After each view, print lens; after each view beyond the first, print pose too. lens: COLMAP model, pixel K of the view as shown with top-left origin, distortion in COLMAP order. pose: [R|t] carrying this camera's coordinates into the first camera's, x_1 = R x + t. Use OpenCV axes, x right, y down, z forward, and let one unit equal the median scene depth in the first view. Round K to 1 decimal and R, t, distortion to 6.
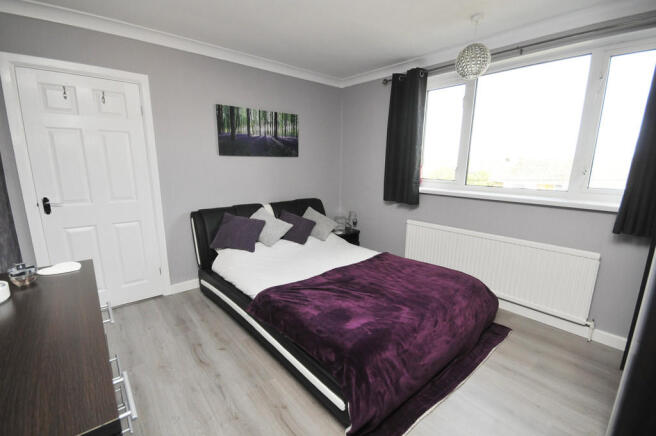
lens RADIAL K [[289.1, 0, 326.3], [0, 289.1, 217.5], [0, 0, 1]] dist [-0.005639, -0.000384]
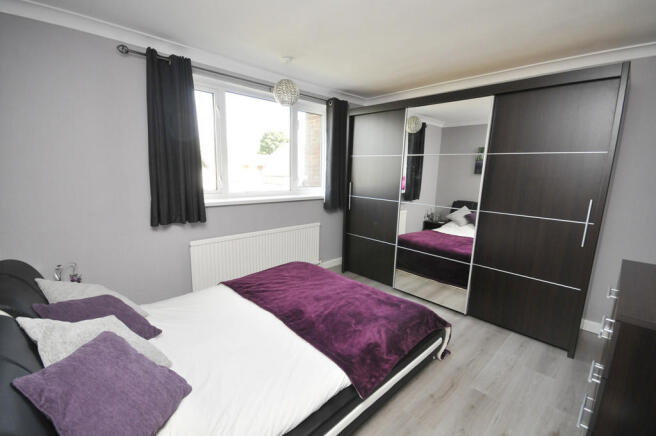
lens RADIAL K [[289.1, 0, 328.0], [0, 289.1, 218.8], [0, 0, 1]] dist [-0.005639, -0.000384]
pose [[-0.058647, -0.167842, 0.984068, -0.608001], [0.168234, 0.970004, 0.175470, -0.150838], [-0.984001, 0.175844, -0.028651, 0.716942]]
